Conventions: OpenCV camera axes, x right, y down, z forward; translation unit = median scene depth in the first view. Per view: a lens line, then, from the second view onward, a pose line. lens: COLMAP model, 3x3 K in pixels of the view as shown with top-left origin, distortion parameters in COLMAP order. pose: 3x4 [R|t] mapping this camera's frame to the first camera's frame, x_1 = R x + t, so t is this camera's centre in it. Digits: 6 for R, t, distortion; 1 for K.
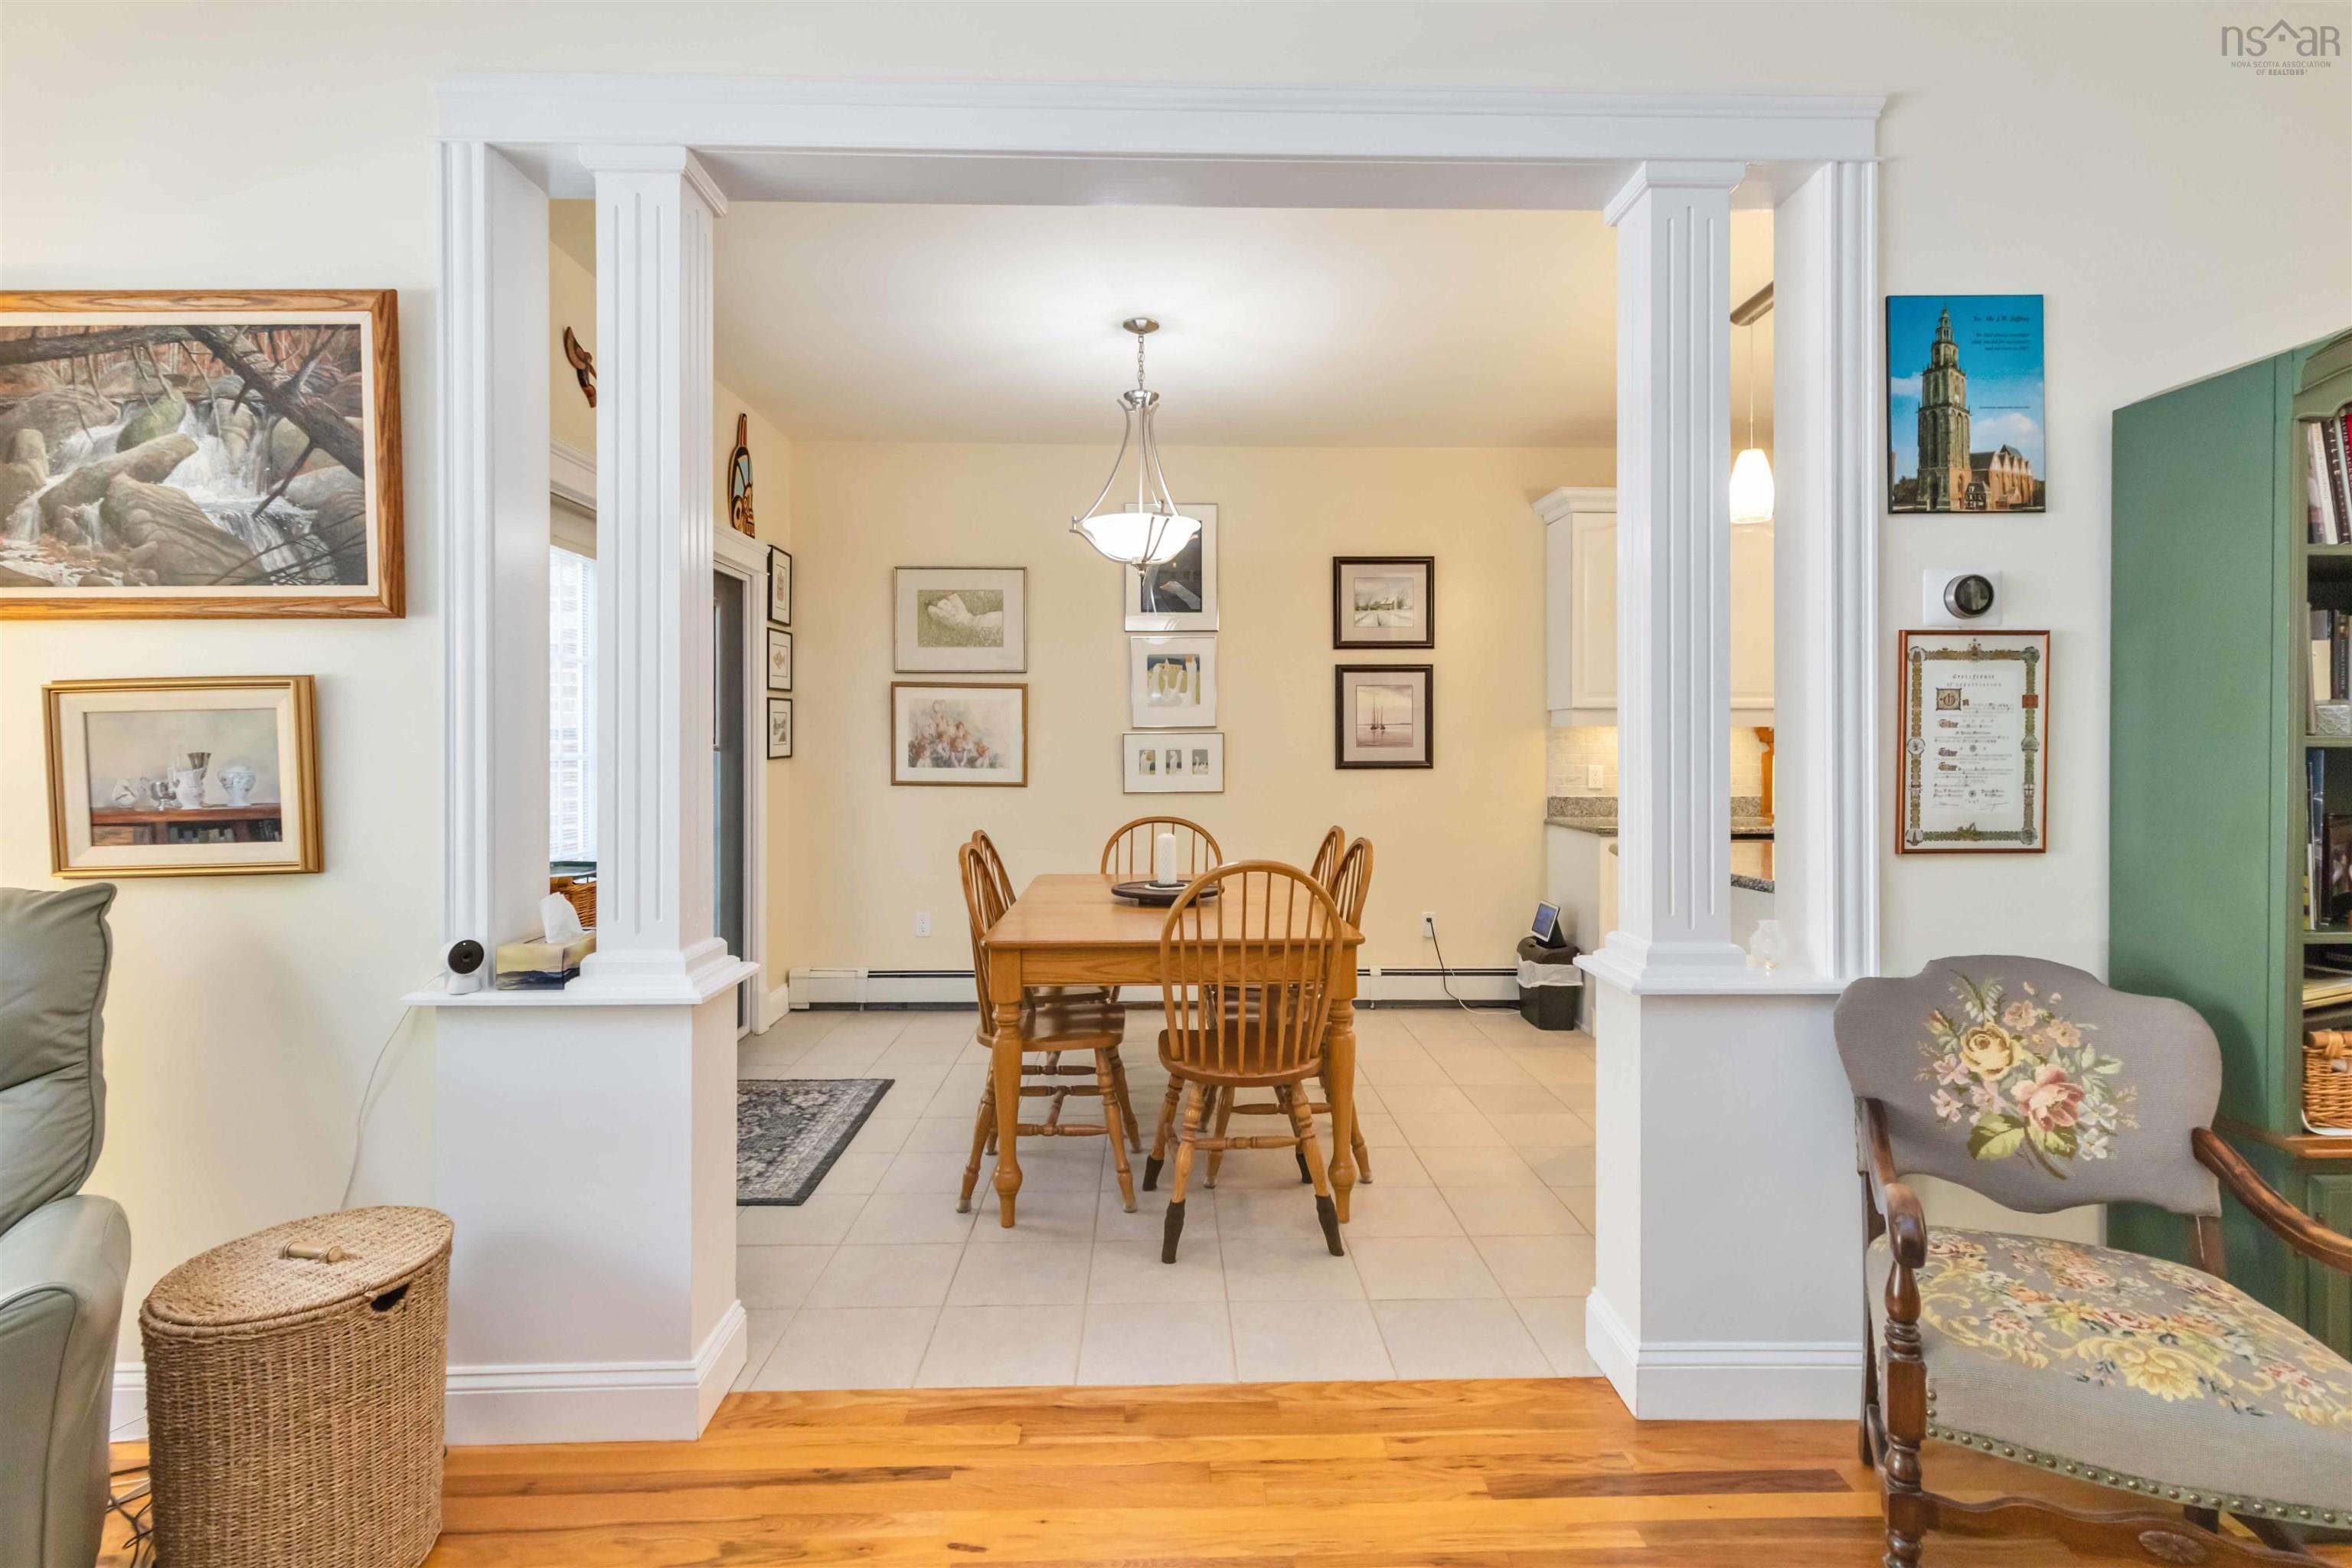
lens RADIAL K [[1115.2, 0, 1195.9], [0, 1115.2, 761.3], [0, 0, 1]] dist [0.001615, 0.000672]
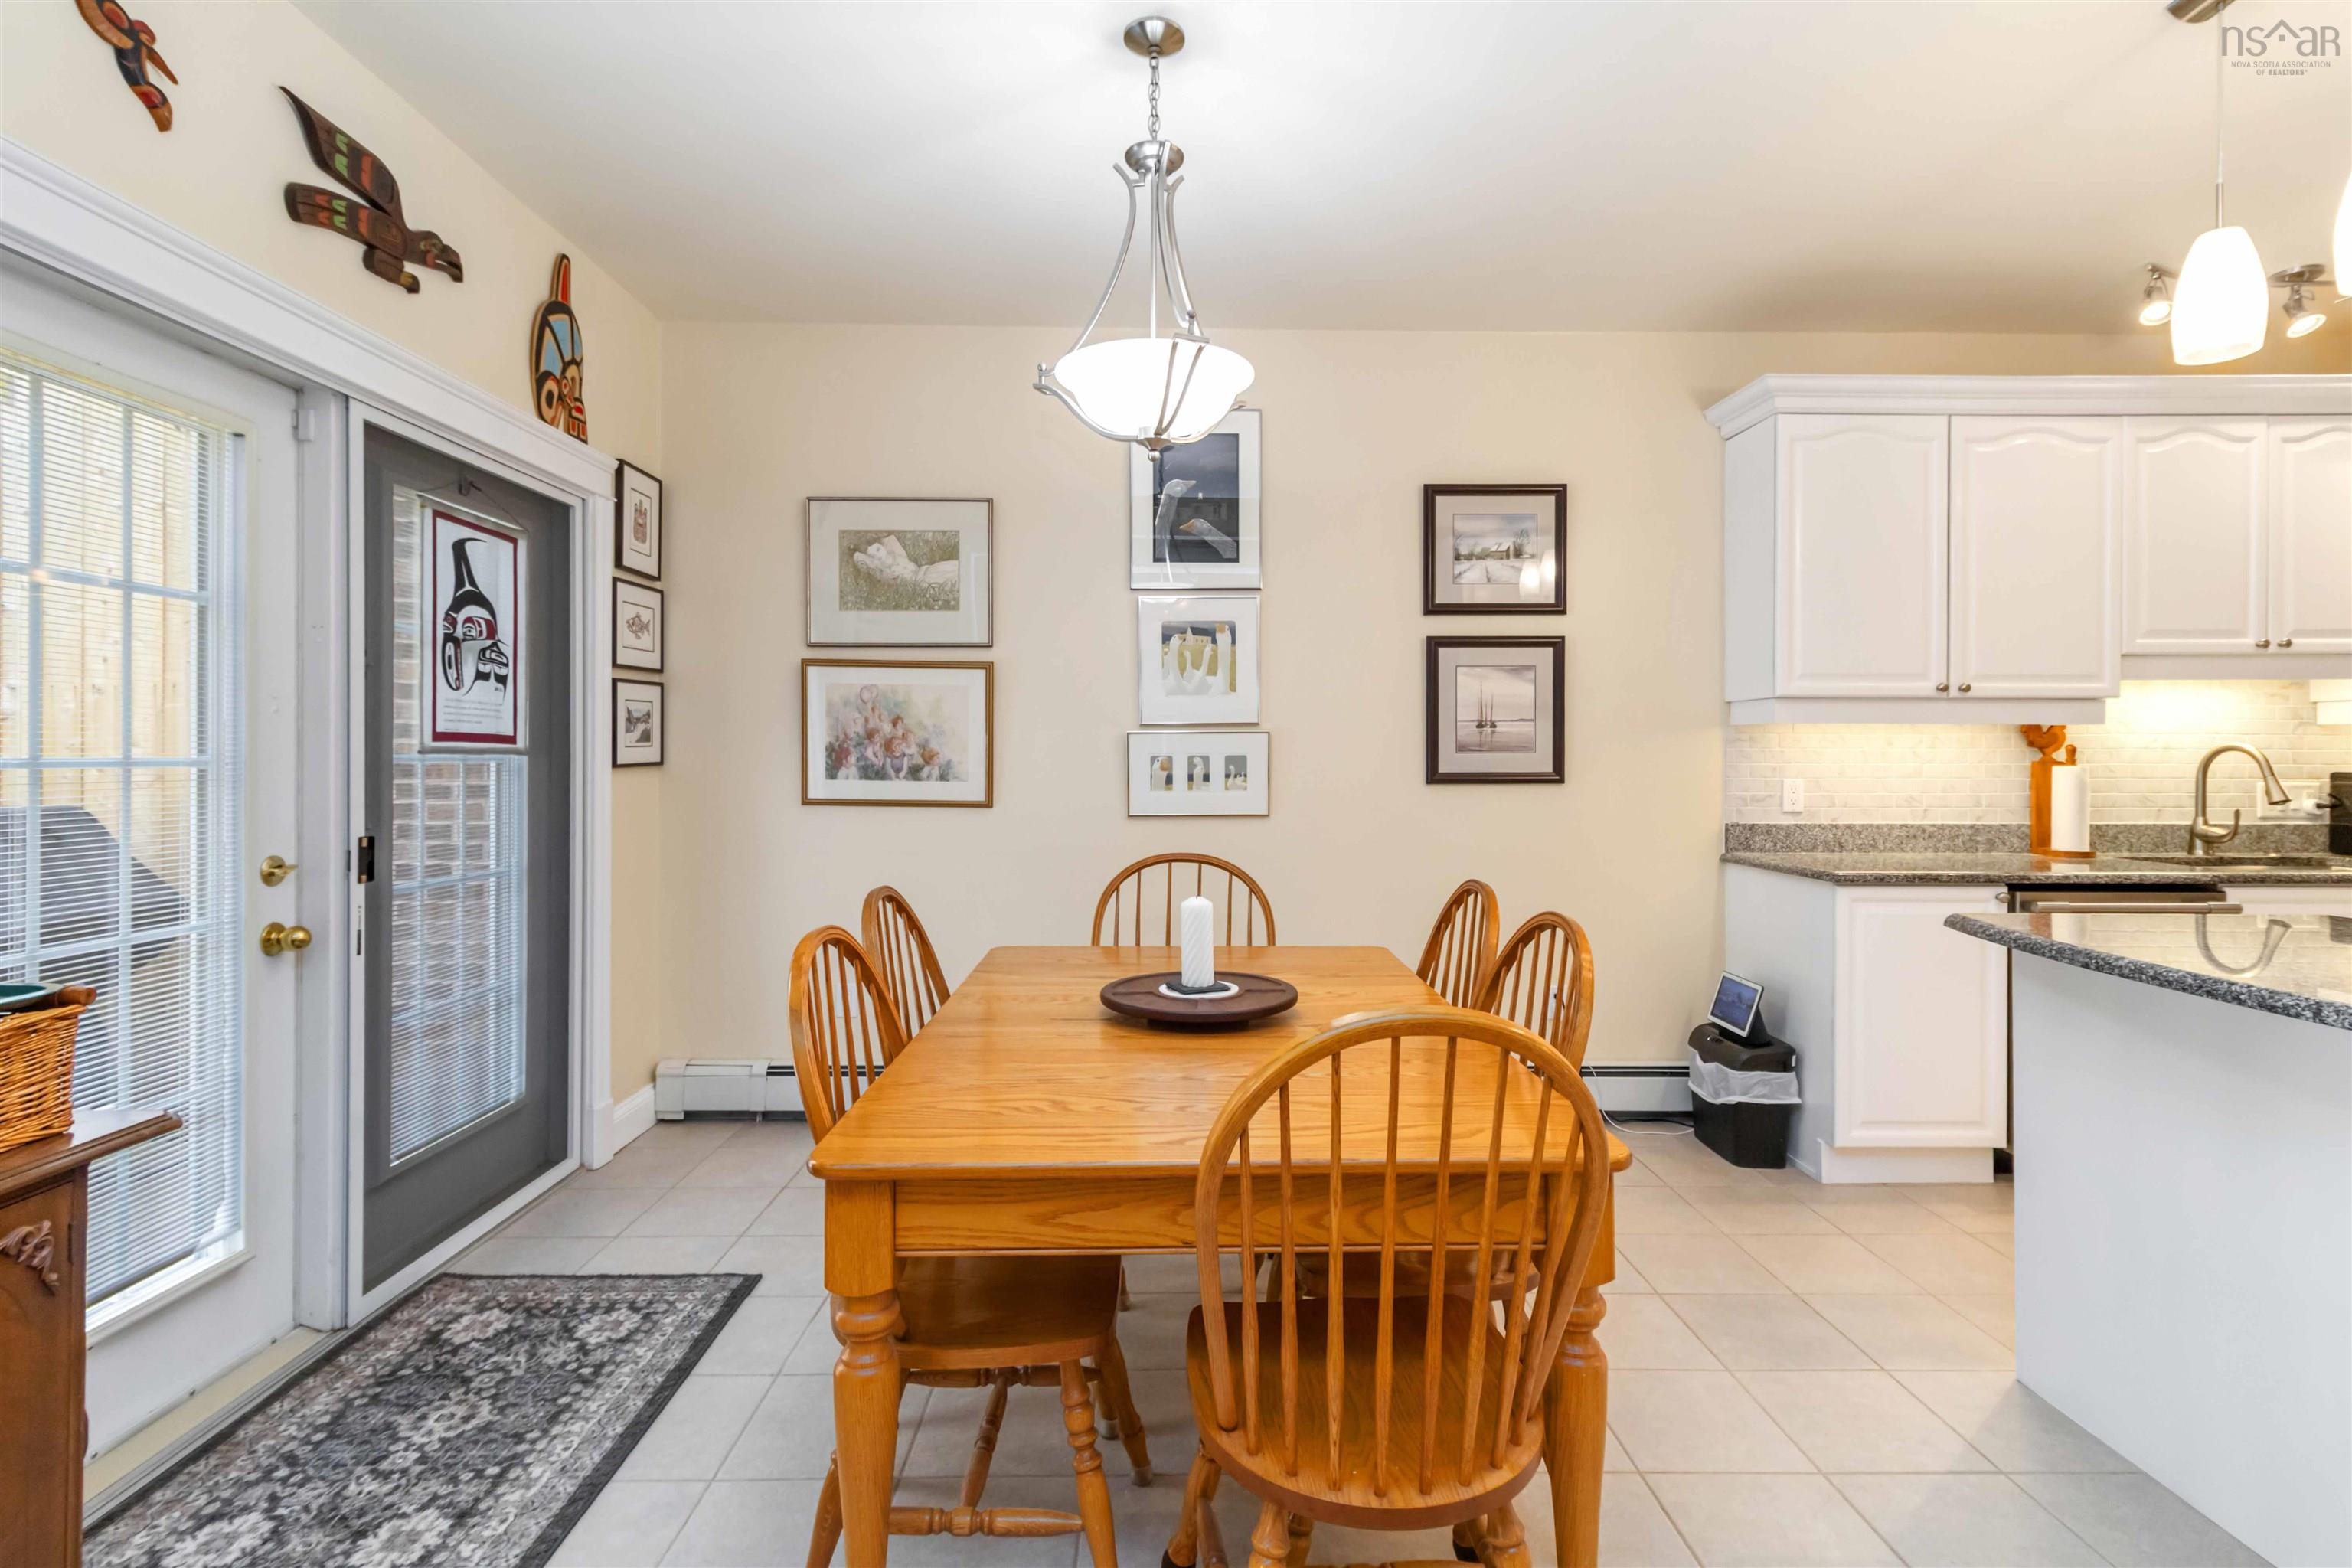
lens RADIAL K [[1115.2, 0, 1195.9], [0, 1115.2, 761.3], [0, 0, 1]] dist [0.001615, 0.000672]
pose [[0.999941, 0.002367, -0.010574, -0.014310], [-0.002461, 0.999957, -0.008898, -0.000481], [0.010553, 0.008924, 0.999904, 0.292288]]
